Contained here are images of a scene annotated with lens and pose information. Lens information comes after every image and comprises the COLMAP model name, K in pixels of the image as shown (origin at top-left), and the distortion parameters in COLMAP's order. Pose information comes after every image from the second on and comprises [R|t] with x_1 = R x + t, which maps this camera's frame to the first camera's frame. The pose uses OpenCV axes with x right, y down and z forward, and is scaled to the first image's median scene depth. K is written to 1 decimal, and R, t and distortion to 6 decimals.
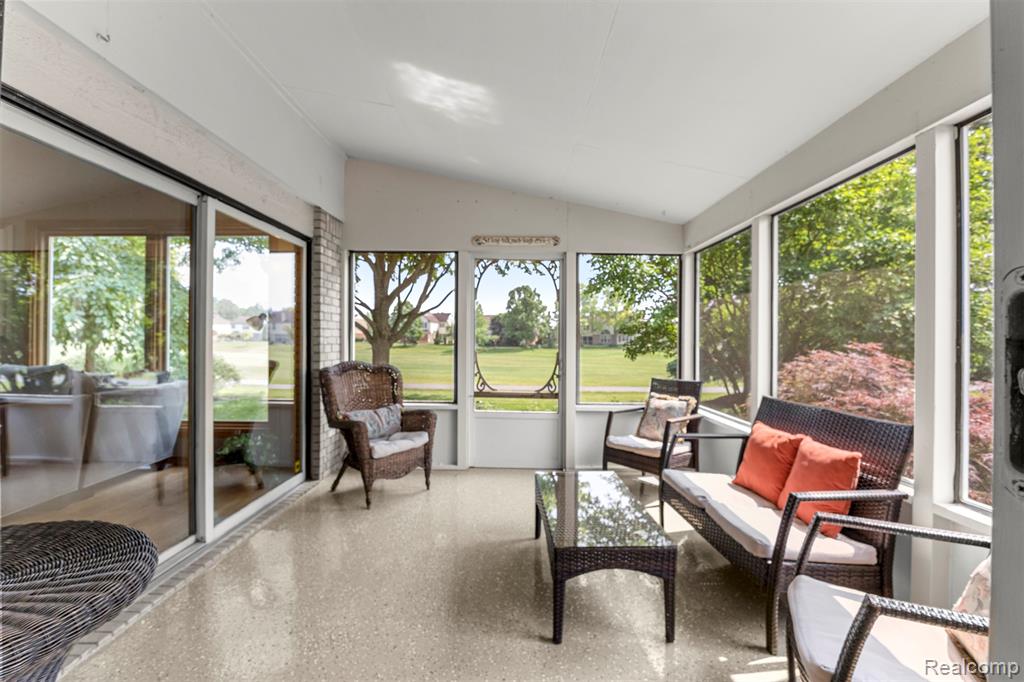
lens RADIAL K [[446.9, 0, 512.0], [0, 446.9, 341.0], [0, 0, 1]] dist [0.003081, -0.000299]
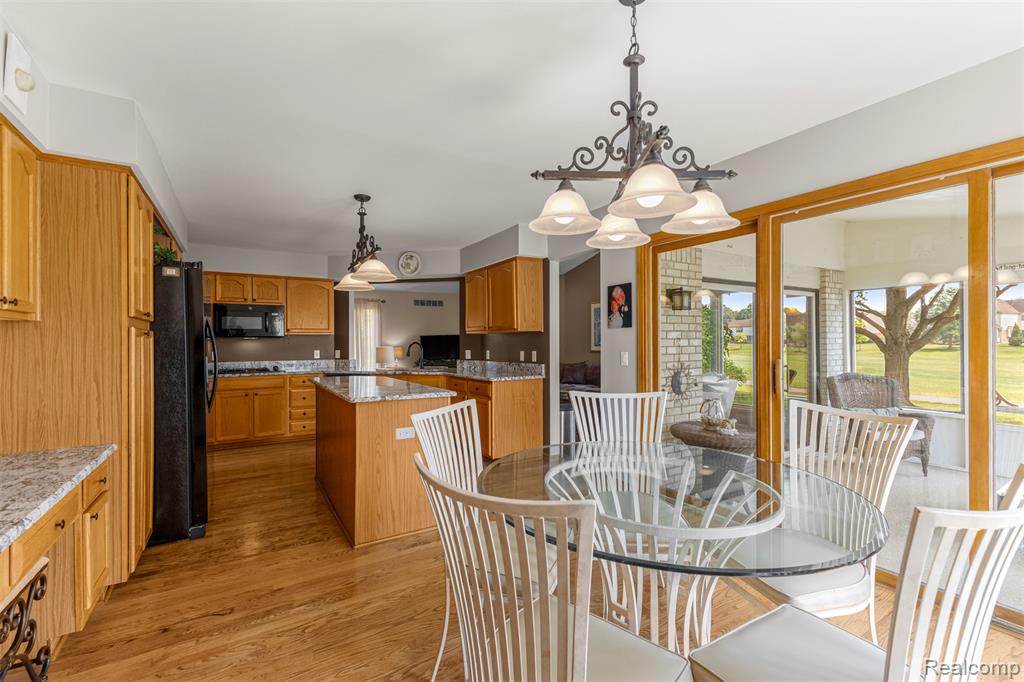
lens RADIAL K [[446.9, 0, 512.0], [0, 446.9, 341.0], [0, 0, 1]] dist [0.003081, -0.000299]
pose [[0.527871, -0.016657, -0.849161, 0.253258], [0.013137, 0.999848, -0.011447, -0.048887], [0.849223, -0.005113, 0.528010, -0.604524]]
